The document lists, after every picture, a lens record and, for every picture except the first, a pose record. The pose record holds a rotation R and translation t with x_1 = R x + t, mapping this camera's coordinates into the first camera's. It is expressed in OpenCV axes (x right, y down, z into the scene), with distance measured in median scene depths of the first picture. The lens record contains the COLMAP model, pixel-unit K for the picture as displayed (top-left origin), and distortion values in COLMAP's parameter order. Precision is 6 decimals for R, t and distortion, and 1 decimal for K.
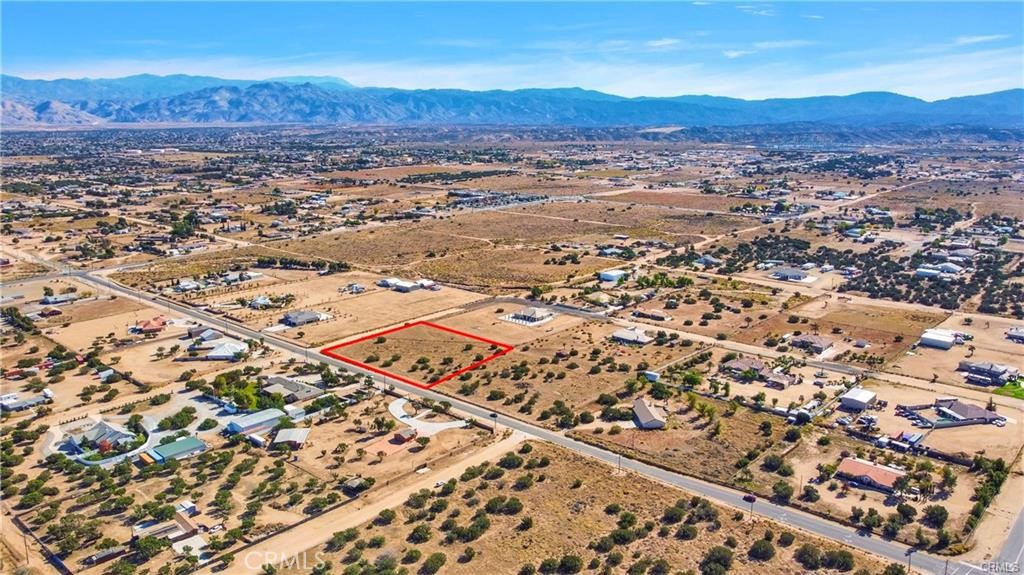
lens RADIAL K [[776.9, 0, 511.8], [0, 776.9, 288.6], [0, 0, 1]] dist [-0.002650, -0.002438]
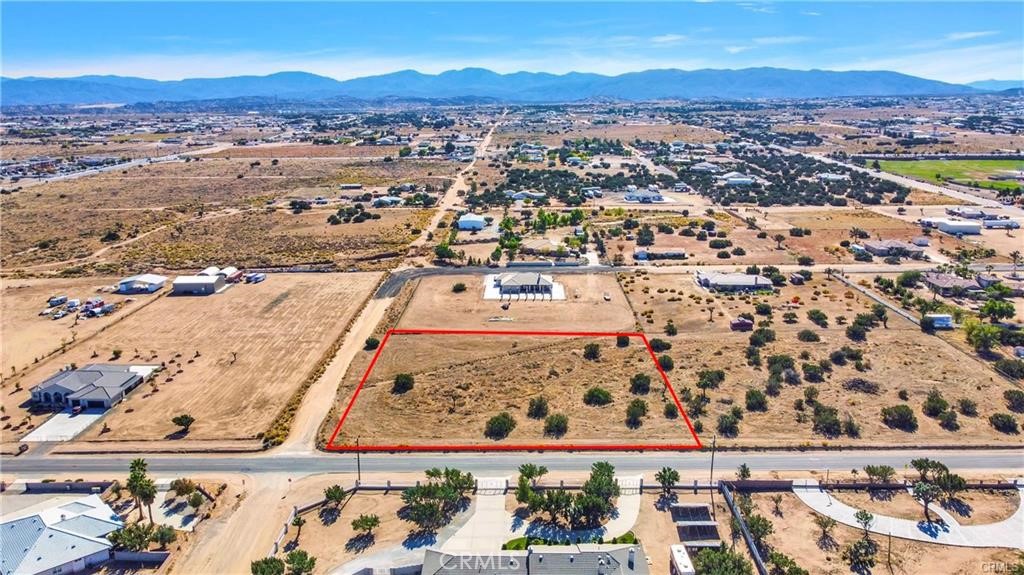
lens RADIAL K [[776.9, 0, 511.8], [0, 776.9, 288.6], [0, 0, 1]] dist [-0.002650, -0.002438]
pose [[0.755734, -0.166345, 0.633400, -0.282848], [0.153740, 0.985237, 0.075311, -0.005702], [-0.636577, 0.040464, 0.770151, 0.462274]]
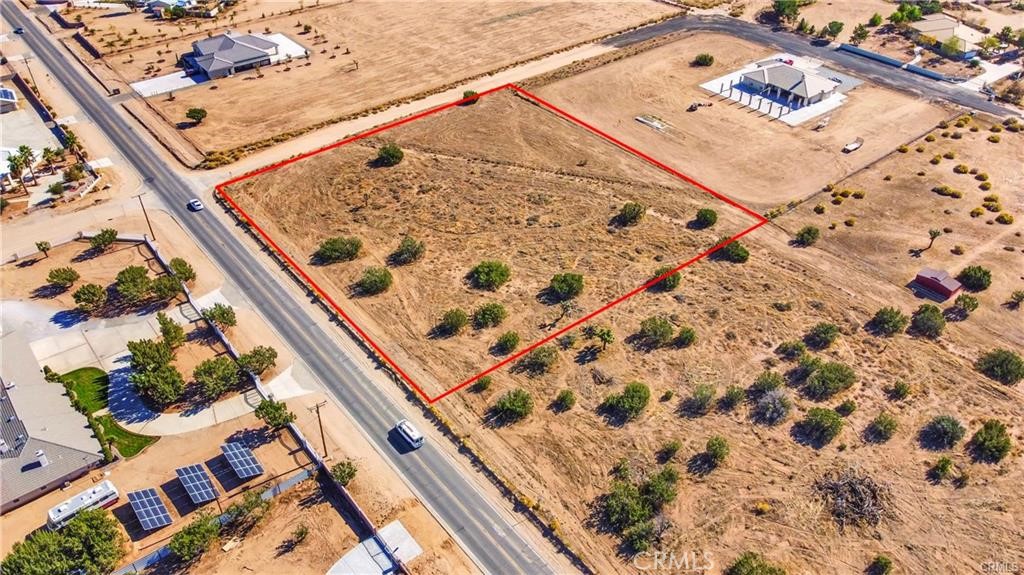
lens RADIAL K [[776.9, 0, 511.8], [0, 776.9, 288.6], [0, 0, 1]] dist [-0.002650, -0.002438]
pose [[0.987146, 0.101051, -0.123821, -0.043351], [-0.040901, 0.908675, 0.415496, -0.023255], [0.154499, -0.405091, 0.901128, 0.478924]]
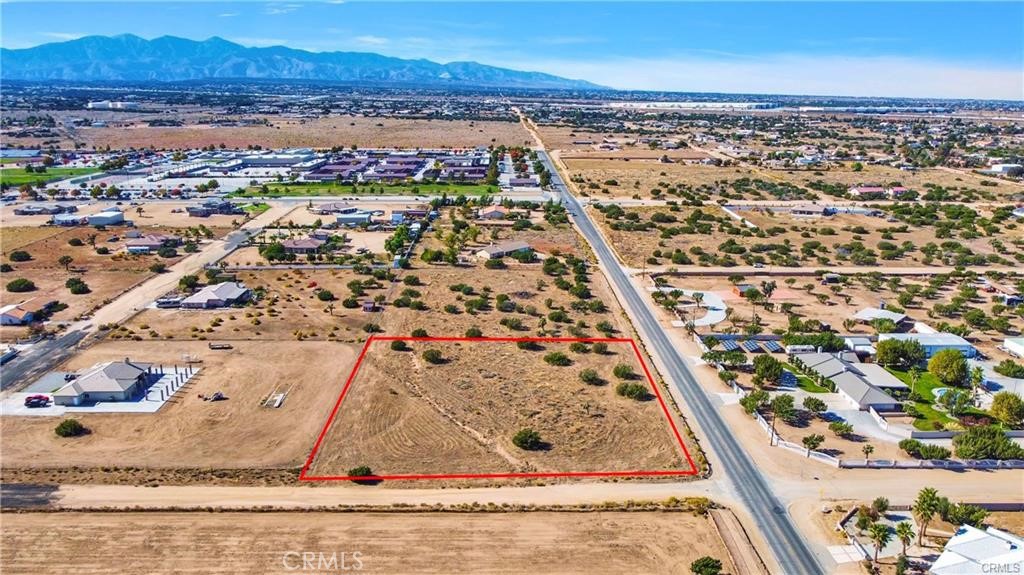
lens RADIAL K [[776.9, 0, 511.8], [0, 776.9, 288.6], [0, 0, 1]] dist [-0.002650, -0.002438]
pose [[-0.684629, -0.190018, 0.703688, -0.291036], [0.158274, 0.903631, 0.397996, -0.100043], [-0.711501, 0.383855, -0.588577, 0.869820]]
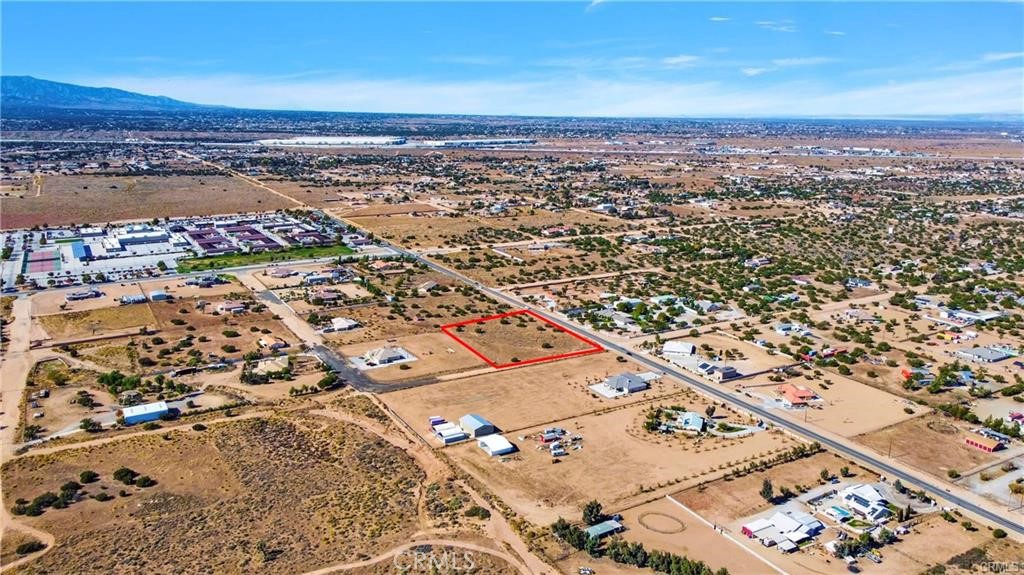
lens RADIAL K [[776.9, 0, 511.8], [0, 776.9, 288.6], [0, 0, 1]] dist [-0.002650, -0.002438]
pose [[-0.952499, -0.077930, 0.294401, -0.322746], [0.062160, 0.896605, 0.438448, -0.362192], [-0.298129, 0.435921, -0.849171, 1.405968]]
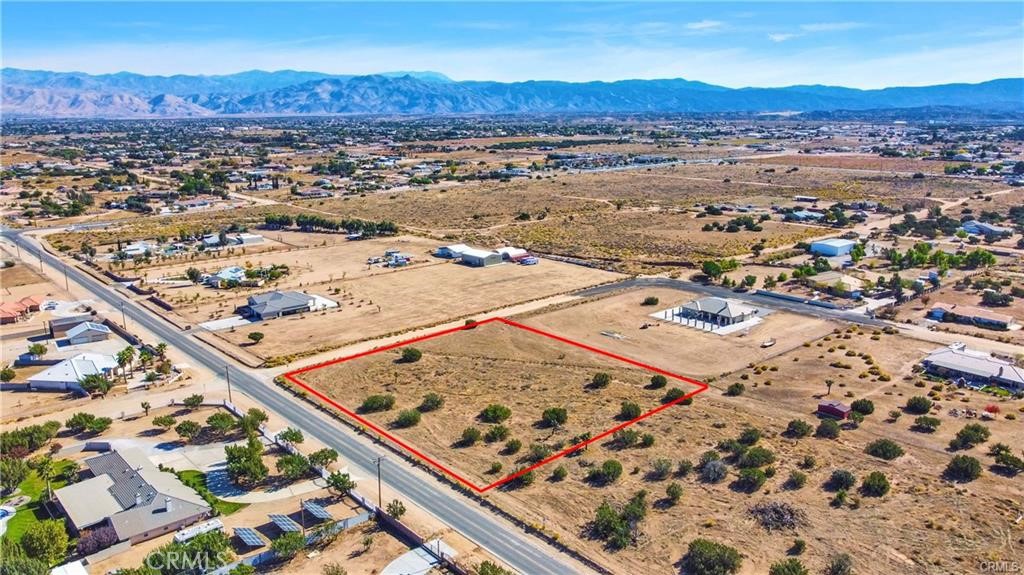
lens RADIAL K [[776.9, 0, 511.8], [0, 776.9, 288.6], [0, 0, 1]] dist [-0.002650, -0.002438]
pose [[0.992519, 0.023366, -0.119835, -0.038090], [-0.022655, 0.999717, 0.007286, 0.015284], [0.119971, -0.004517, 0.992767, 0.396629]]
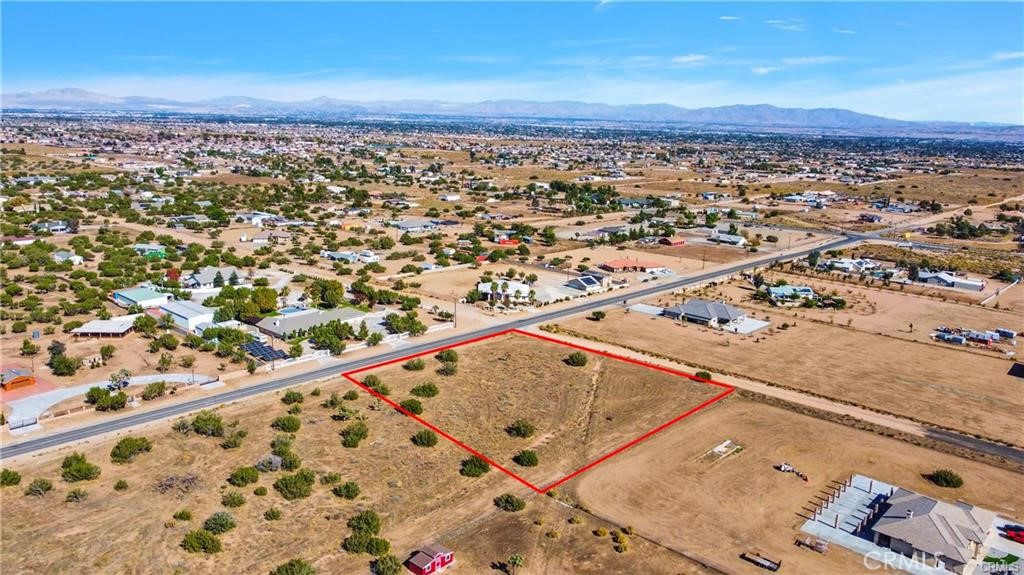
lens RADIAL K [[776.9, 0, 511.8], [0, 776.9, 288.6], [0, 0, 1]] dist [-0.002650, -0.002438]
pose [[-0.010572, 0.218071, -0.975876, 0.214801], [-0.255472, 0.942953, 0.213481, -0.049964], [0.966759, 0.251566, 0.045742, 0.680976]]
